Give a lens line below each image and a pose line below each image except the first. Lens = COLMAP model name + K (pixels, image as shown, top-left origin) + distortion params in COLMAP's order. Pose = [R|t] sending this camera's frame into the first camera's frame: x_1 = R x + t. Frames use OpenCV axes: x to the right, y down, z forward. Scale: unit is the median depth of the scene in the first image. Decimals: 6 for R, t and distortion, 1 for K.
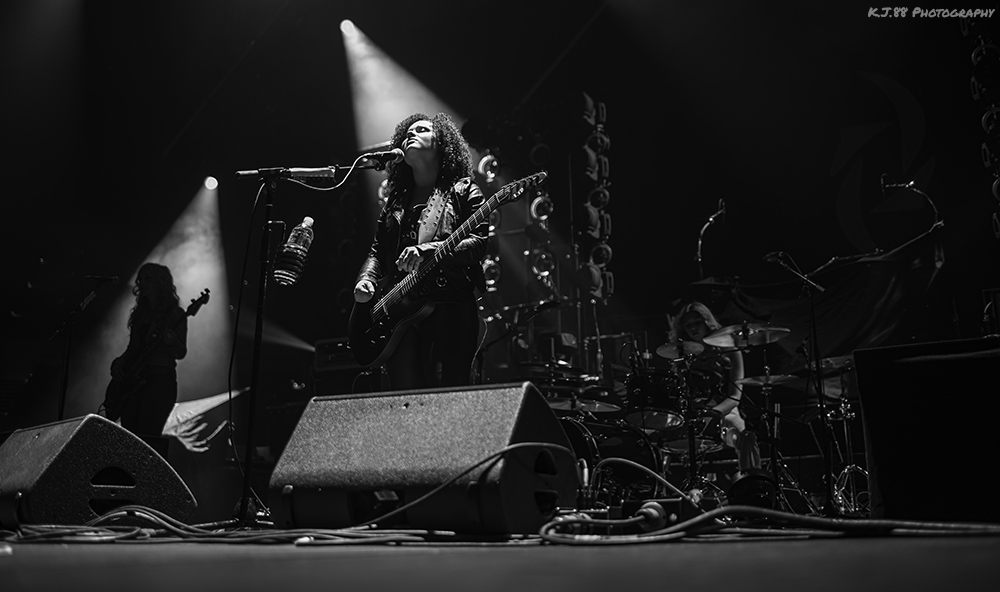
lens RADIAL K [[978.9, 0, 499.5], [0, 978.9, 270.3], [0, 0, 1]] dist [-0.080683, 0.009135]
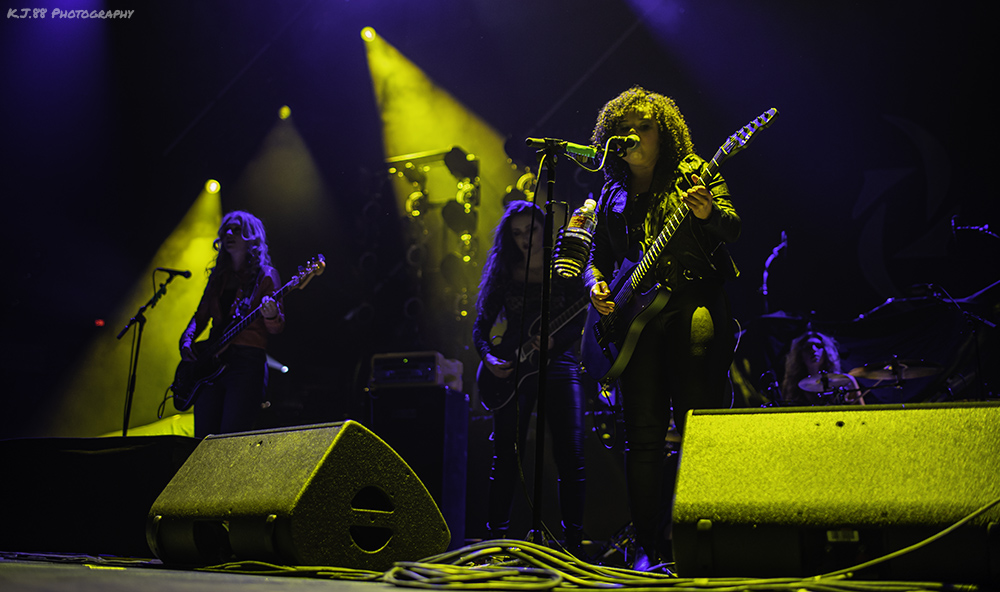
lens RADIAL K [[978.9, 0, 499.5], [0, 978.9, 270.3], [0, 0, 1]] dist [-0.080683, 0.009135]
pose [[0.996589, 0.059051, 0.057644, -0.200888], [-0.057212, 0.997815, -0.033045, 0.024855], [-0.059469, 0.029634, 0.997790, 0.098774]]
